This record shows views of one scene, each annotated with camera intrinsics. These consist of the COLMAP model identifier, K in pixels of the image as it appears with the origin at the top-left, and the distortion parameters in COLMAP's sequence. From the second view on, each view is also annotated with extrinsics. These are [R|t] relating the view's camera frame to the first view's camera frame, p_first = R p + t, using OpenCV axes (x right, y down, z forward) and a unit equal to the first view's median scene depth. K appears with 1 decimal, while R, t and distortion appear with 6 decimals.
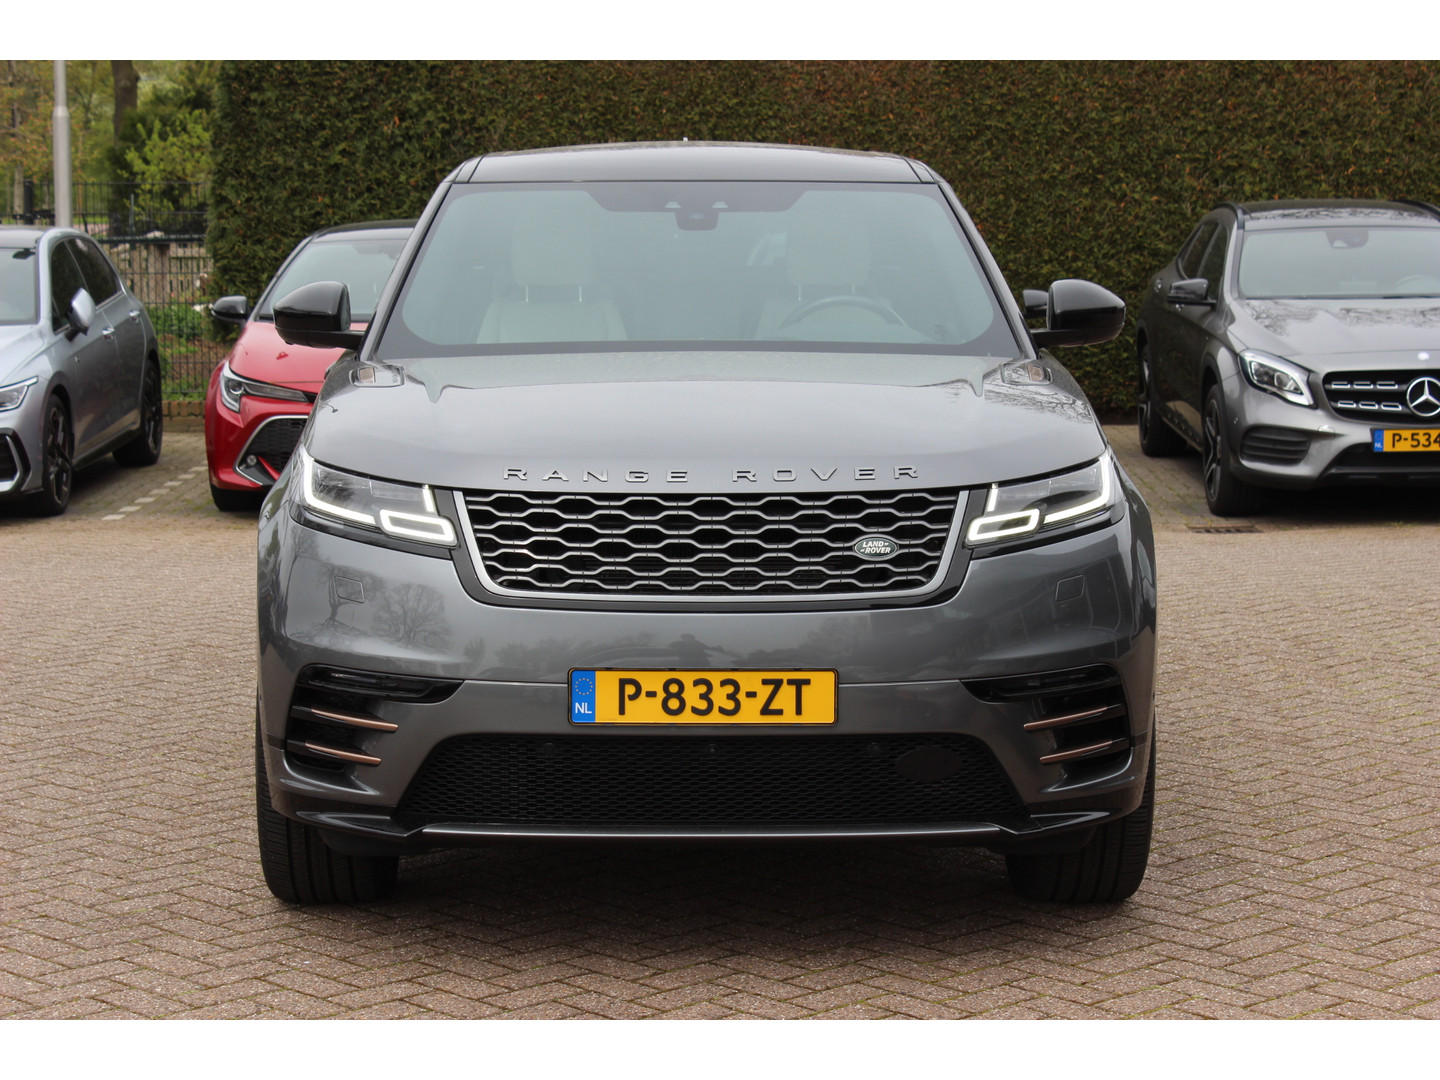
lens RADIAL K [[3158.3, 0, 720.0], [0, 3158.3, 540.0], [0, 0, 1]] dist [0.066635, 0.196791]
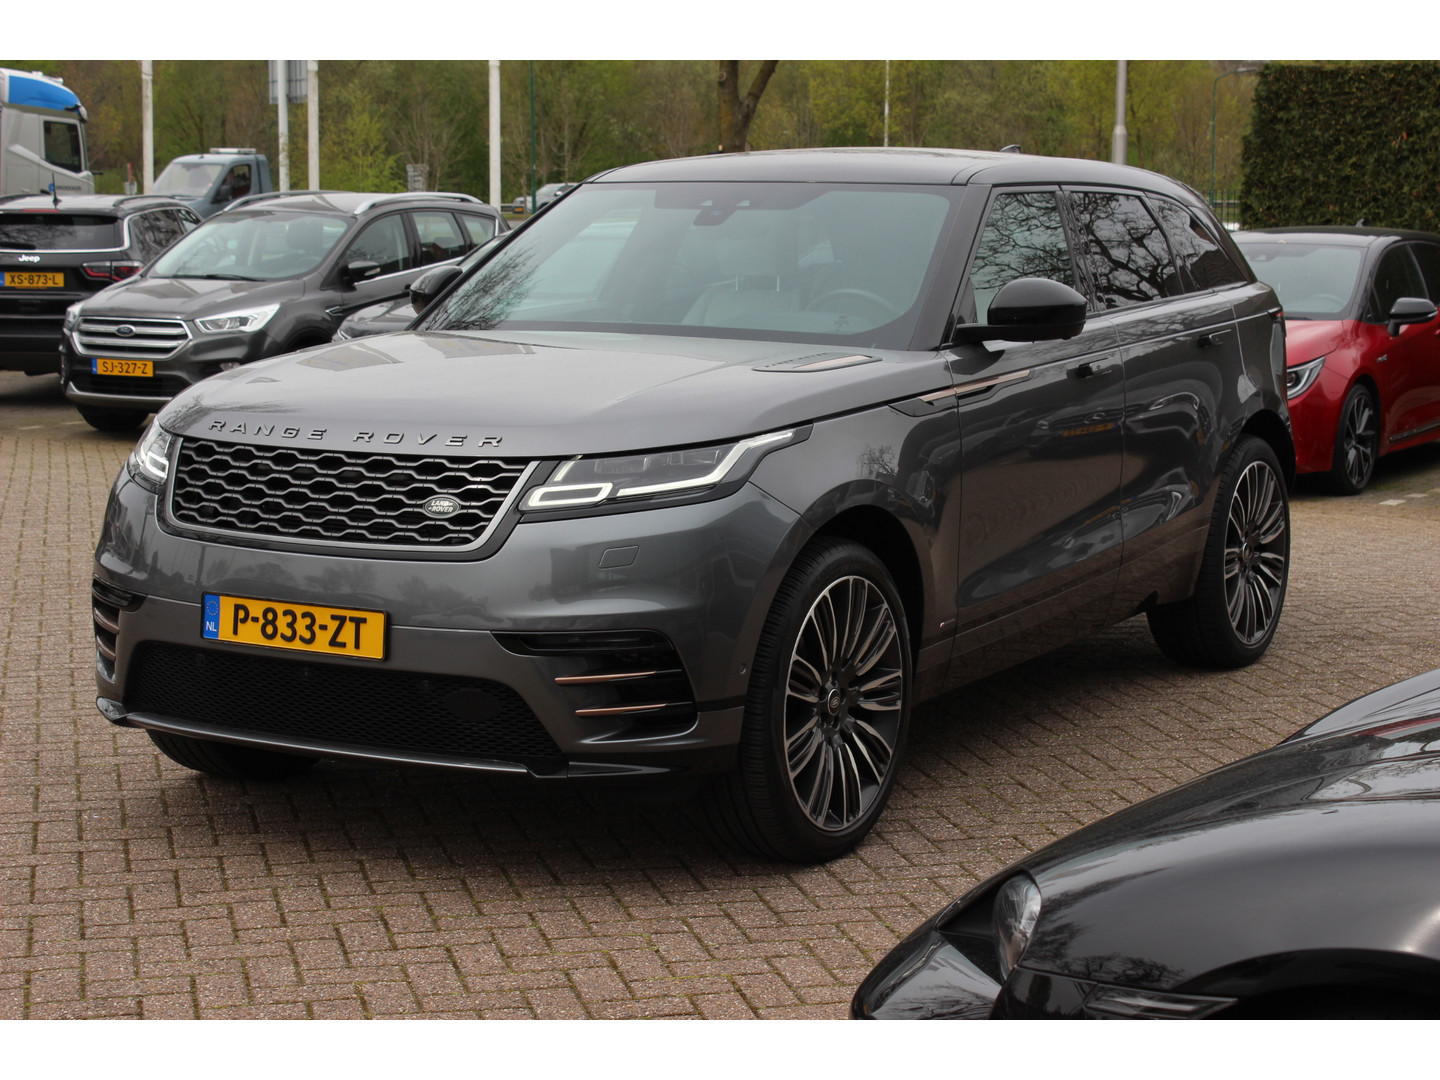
lens RADIAL K [[2792.6, 0, 720.0], [0, 2792.6, 540.0], [0, 0, 1]] dist [-0.036287, 0.095916]
pose [[0.851151, 0.070096, -0.520219, 0.212502], [-0.065006, 0.997491, 0.028046, -0.006537], [0.520879, 0.009946, 0.853572, 0.069579]]
